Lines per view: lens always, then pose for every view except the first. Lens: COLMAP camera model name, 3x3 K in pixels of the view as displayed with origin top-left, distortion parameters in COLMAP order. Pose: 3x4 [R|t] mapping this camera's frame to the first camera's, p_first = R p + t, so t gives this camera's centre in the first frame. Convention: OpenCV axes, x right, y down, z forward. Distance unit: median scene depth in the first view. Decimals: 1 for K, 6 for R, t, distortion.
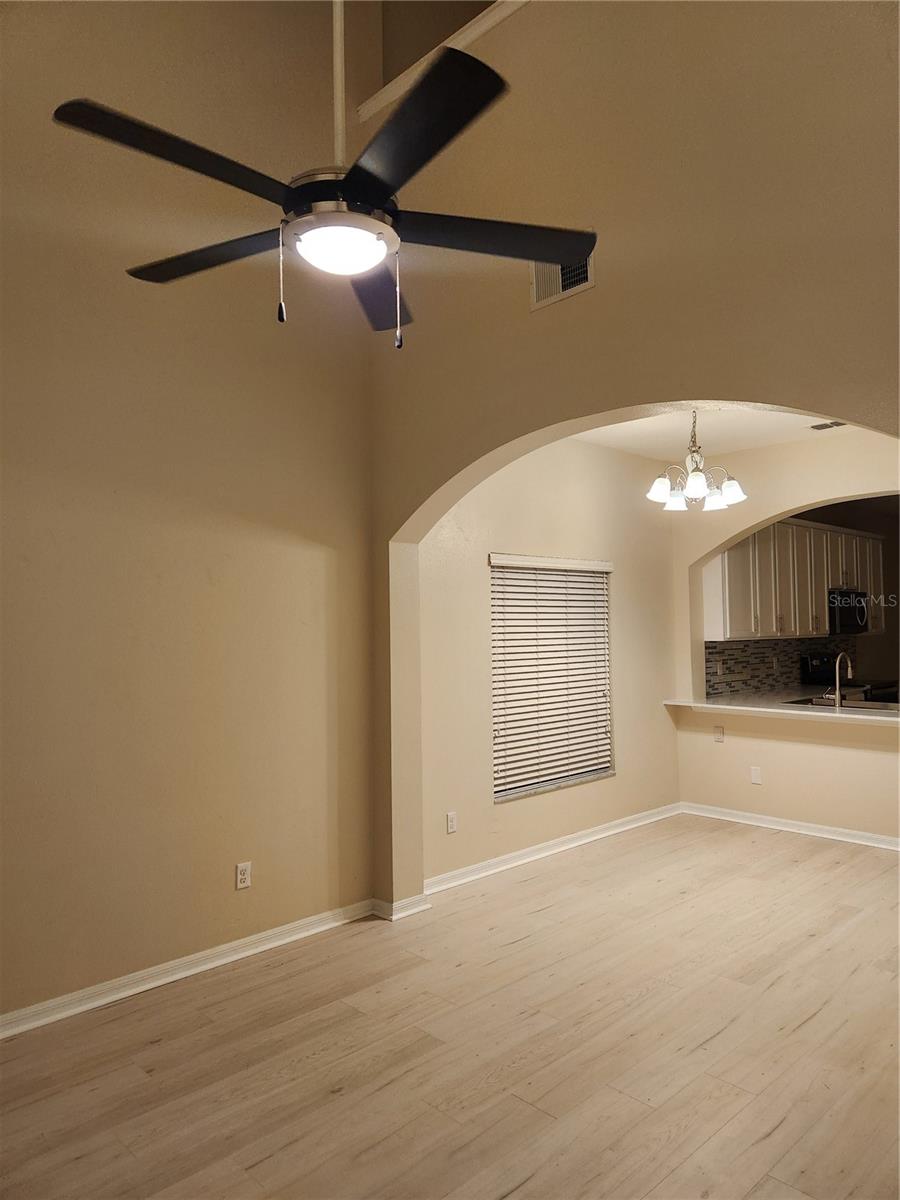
lens RADIAL K [[808.7, 0, 454.0], [0, 808.7, 602.7], [0, 0, 1]] dist [0.057575, -0.038943]
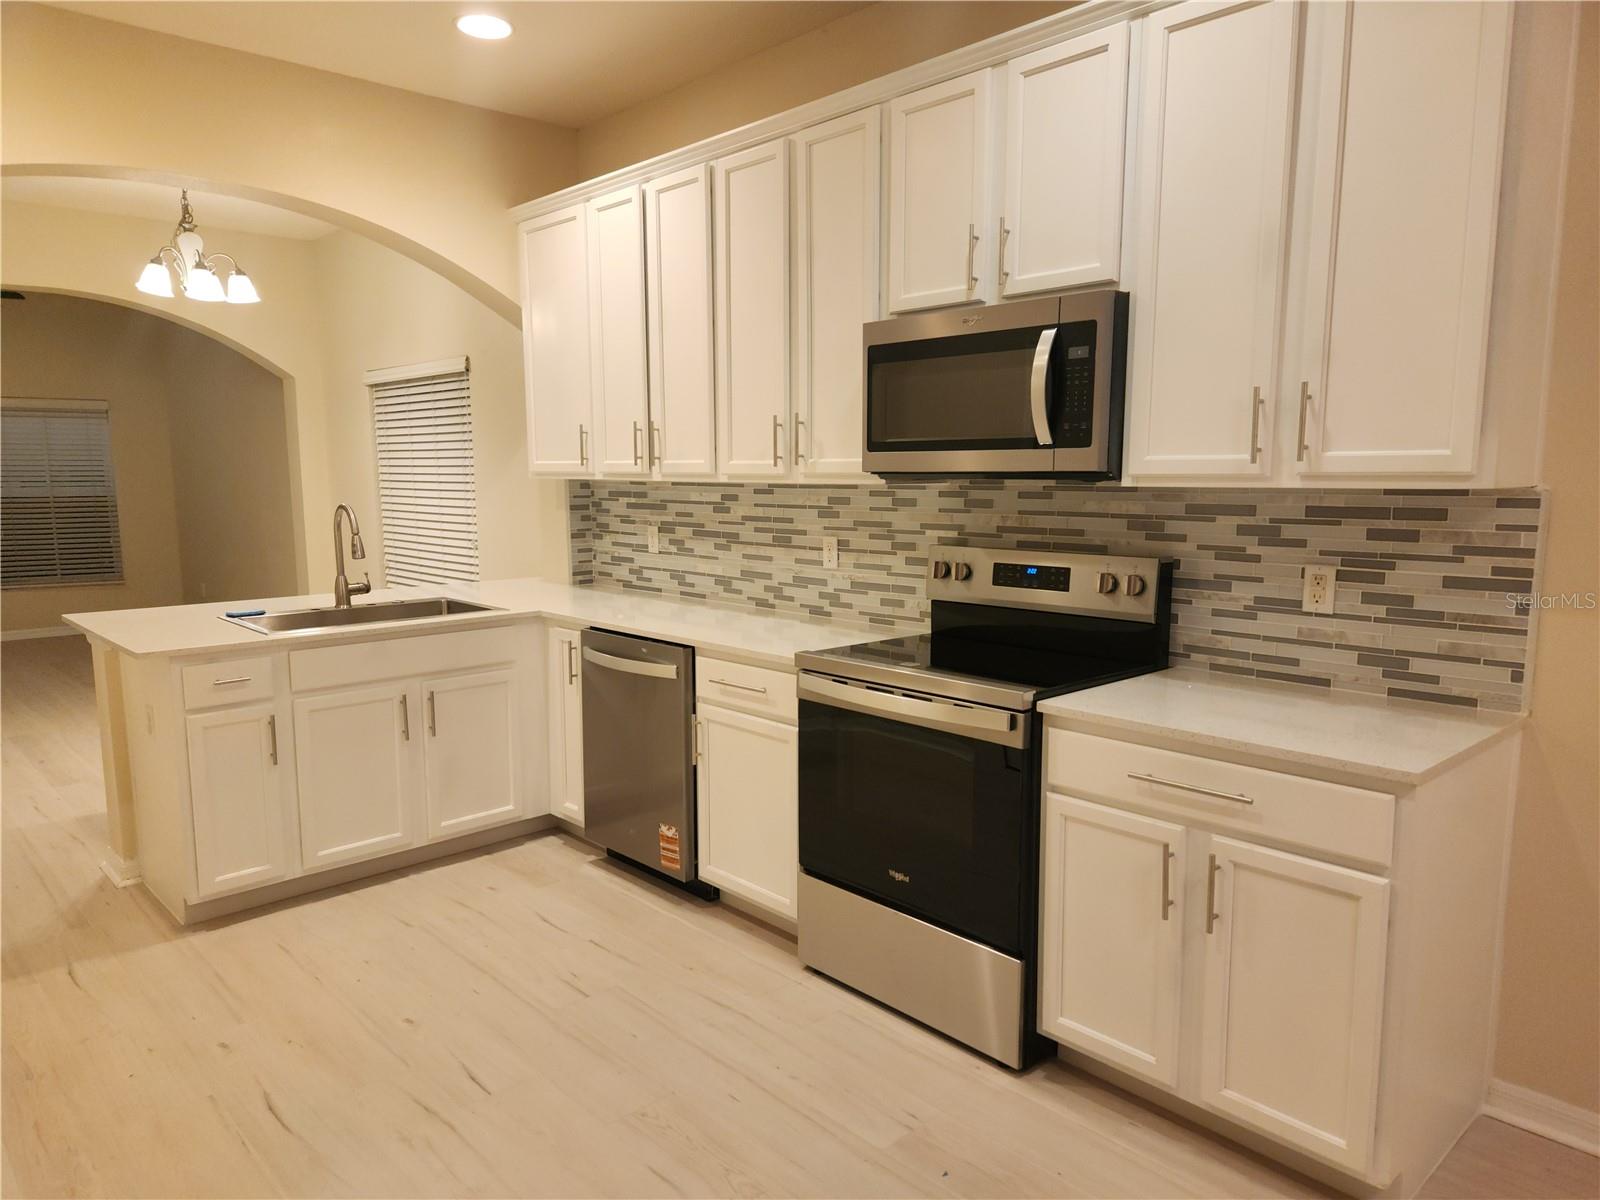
lens RADIAL K [[1078.2, 0, 802.6], [0, 1078.2, 611.6], [0, 0, 1]] dist [0.057575, -0.038943]
pose [[-0.009837, 0.143339, -0.989625, 0.909577], [0.027599, 0.989335, 0.143022, 0.032386], [0.999571, -0.025906, -0.013688, 1.034559]]
